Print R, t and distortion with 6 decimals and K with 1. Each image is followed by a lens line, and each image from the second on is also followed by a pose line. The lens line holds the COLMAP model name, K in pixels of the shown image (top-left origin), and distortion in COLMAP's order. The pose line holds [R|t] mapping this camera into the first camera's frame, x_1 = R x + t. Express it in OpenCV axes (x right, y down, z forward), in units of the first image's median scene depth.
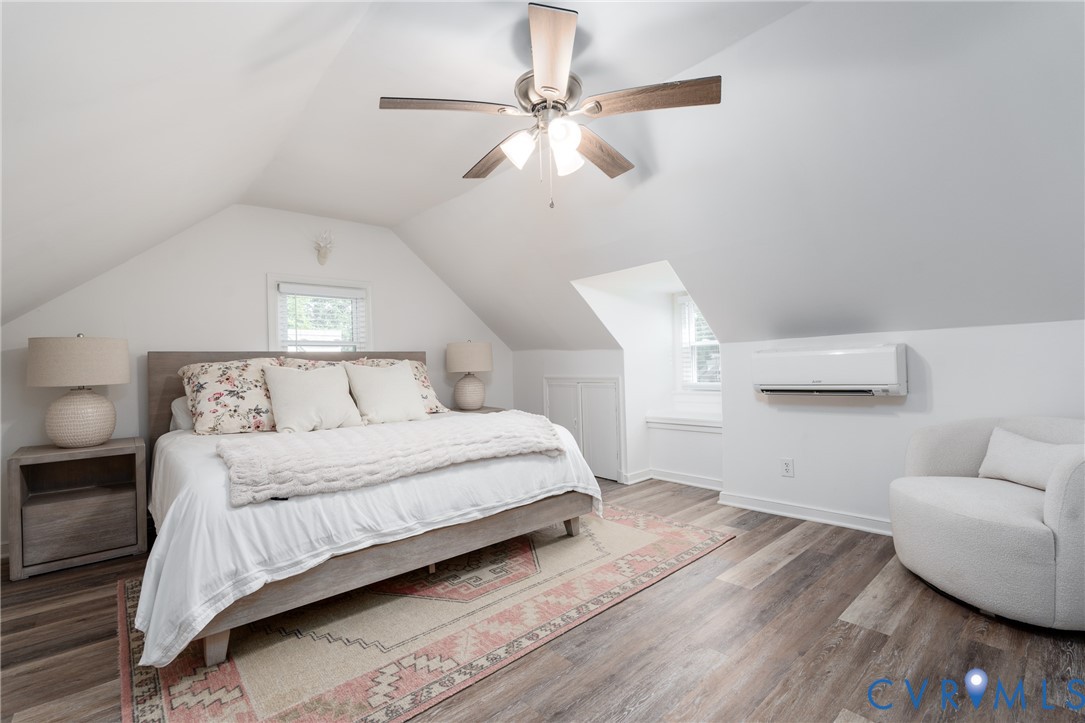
lens RADIAL K [[492.7, 0, 539.3], [0, 492.7, 350.3], [0, 0, 1]] dist [-0.002333, 0.000030]
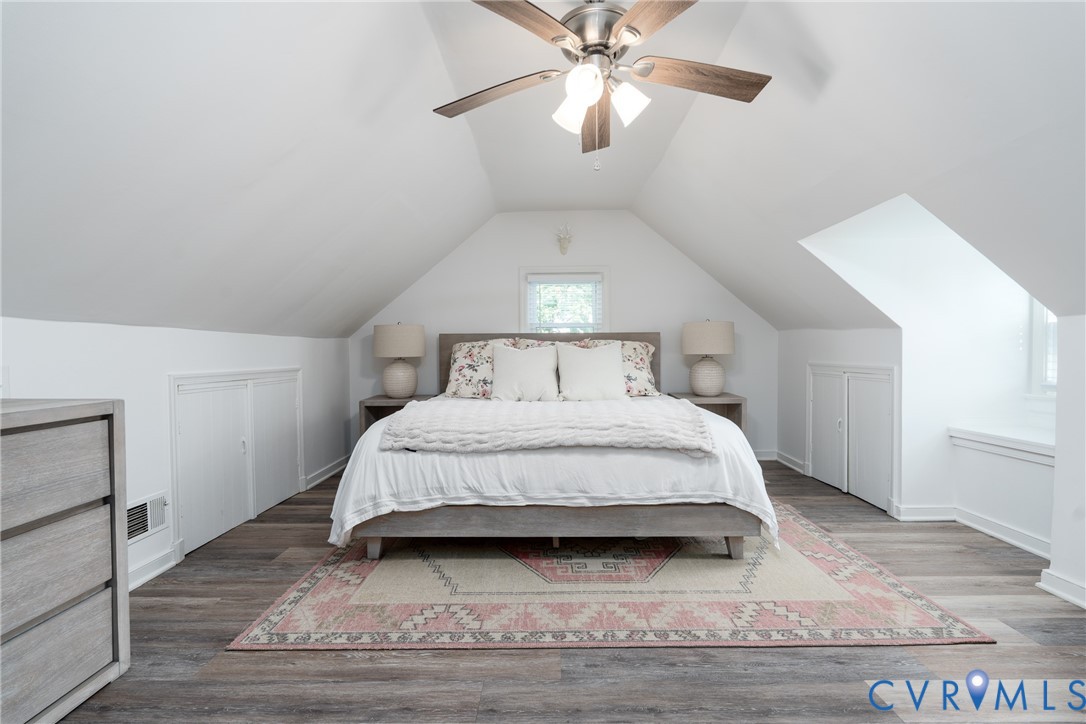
lens RADIAL K [[493.1, 0, 539.8], [0, 493.1, 350.8], [0, 0, 1]] dist [-0.002333, 0.000030]
pose [[0.728310, 0.020978, -0.684927, 0.475057], [0.010171, 0.999090, 0.041415, -0.006113], [0.685173, -0.037129, 0.727434, 0.241471]]
